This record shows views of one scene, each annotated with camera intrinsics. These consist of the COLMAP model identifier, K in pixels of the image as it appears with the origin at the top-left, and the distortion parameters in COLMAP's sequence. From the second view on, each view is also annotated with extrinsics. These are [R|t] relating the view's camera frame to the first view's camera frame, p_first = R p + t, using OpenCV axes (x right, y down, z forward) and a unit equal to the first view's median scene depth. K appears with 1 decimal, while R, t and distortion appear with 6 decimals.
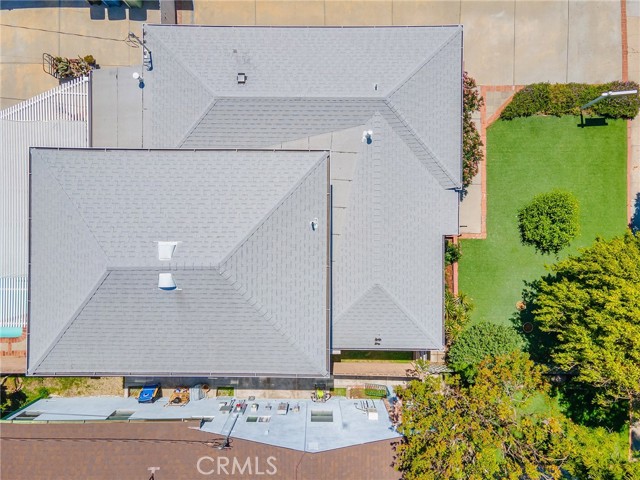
lens RADIAL K [[463.8, 0, 320.4], [0, 463.8, 237.4], [0, 0, 1]] dist [0.030656, 0.025009]
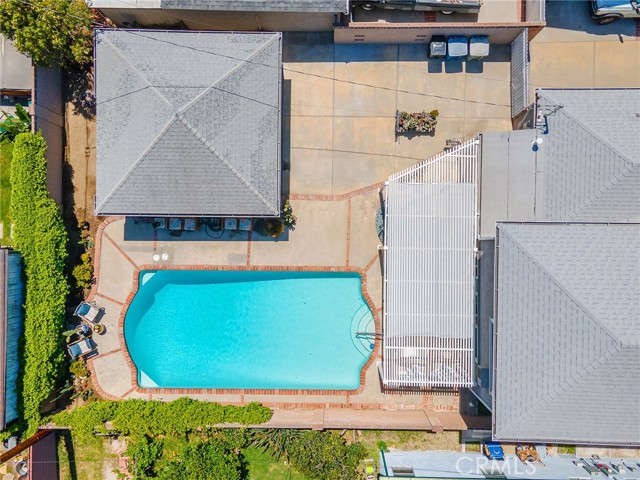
lens RADIAL K [[531.6, 0, 319.7], [0, 531.6, 242.4], [0, 0, 1]] dist [0.029598, 0.027127]
pose [[0.999920, 0.005527, 0.011416, -0.731396], [-0.005525, 0.999985, -0.000236, -0.101186], [-0.011417, 0.000173, 0.999935, -0.129288]]
